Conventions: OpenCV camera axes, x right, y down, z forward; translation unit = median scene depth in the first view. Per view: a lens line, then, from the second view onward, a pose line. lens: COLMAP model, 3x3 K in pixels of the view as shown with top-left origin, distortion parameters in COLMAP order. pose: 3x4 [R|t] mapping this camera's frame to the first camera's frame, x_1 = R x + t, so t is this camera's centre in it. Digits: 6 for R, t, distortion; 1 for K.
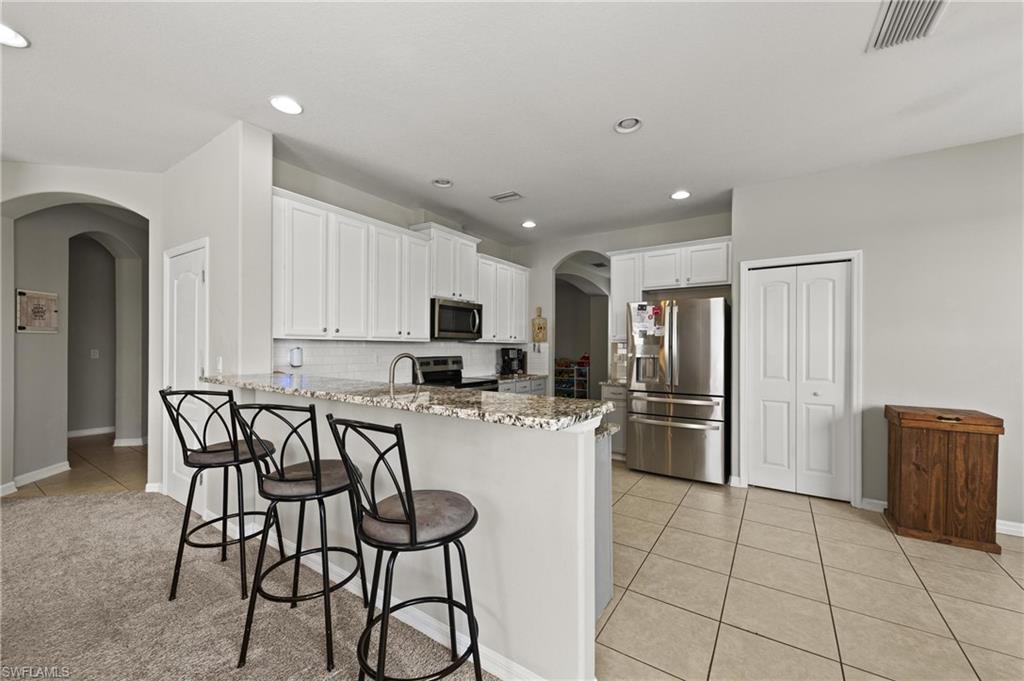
lens RADIAL K [[390.8, 0, 515.7], [0, 390.8, 341.4], [0, 0, 1]] dist [-0.000951, -0.000411]
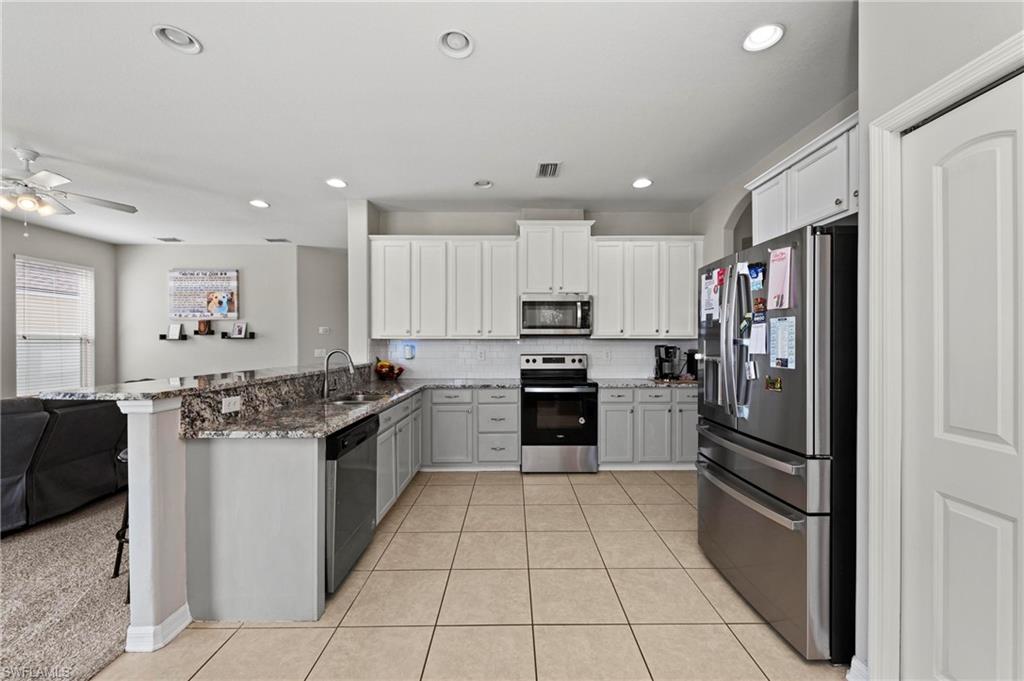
lens RADIAL K [[390.8, 0, 515.7], [0, 390.8, 341.4], [0, 0, 1]] dist [-0.000951, -0.000411]
pose [[0.556056, -0.007758, -0.831109, 0.662665], [0.013067, 0.999914, -0.000591, 0.008285], [0.831042, -0.010532, 0.556109, 0.461201]]
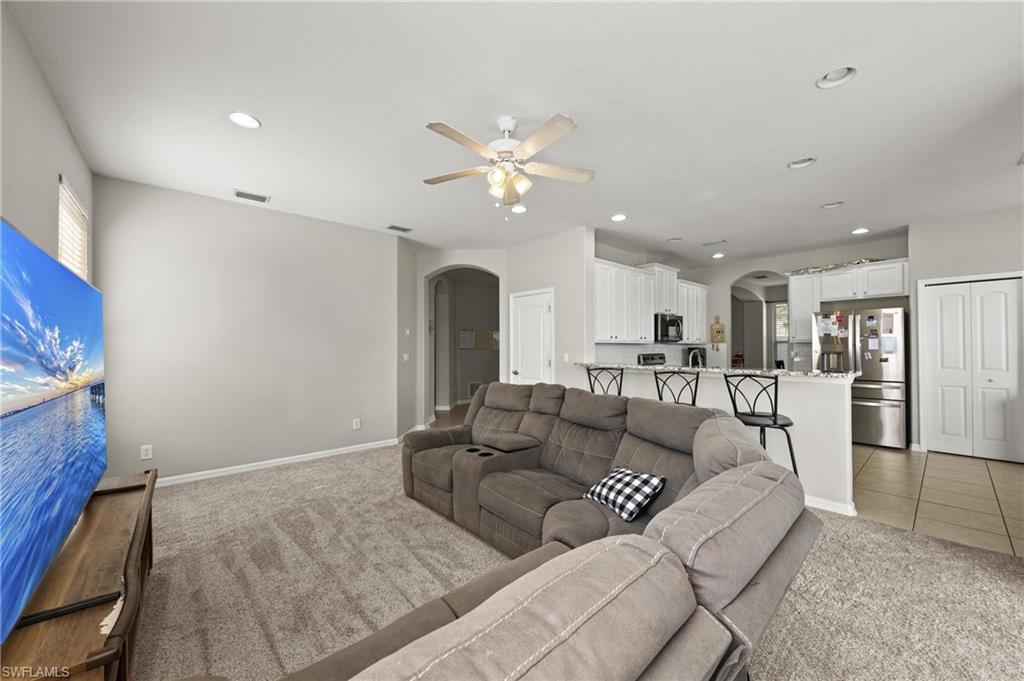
lens RADIAL K [[376.0, 0, 512.0], [0, 376.0, 340.5], [0, 0, 1]] dist [0.000562, -0.005049]
pose [[0.962455, -0.013154, -0.271124, -0.379452], [0.011763, 0.999908, -0.006752, -0.007666], [0.271188, 0.003309, 0.962521, -0.549819]]
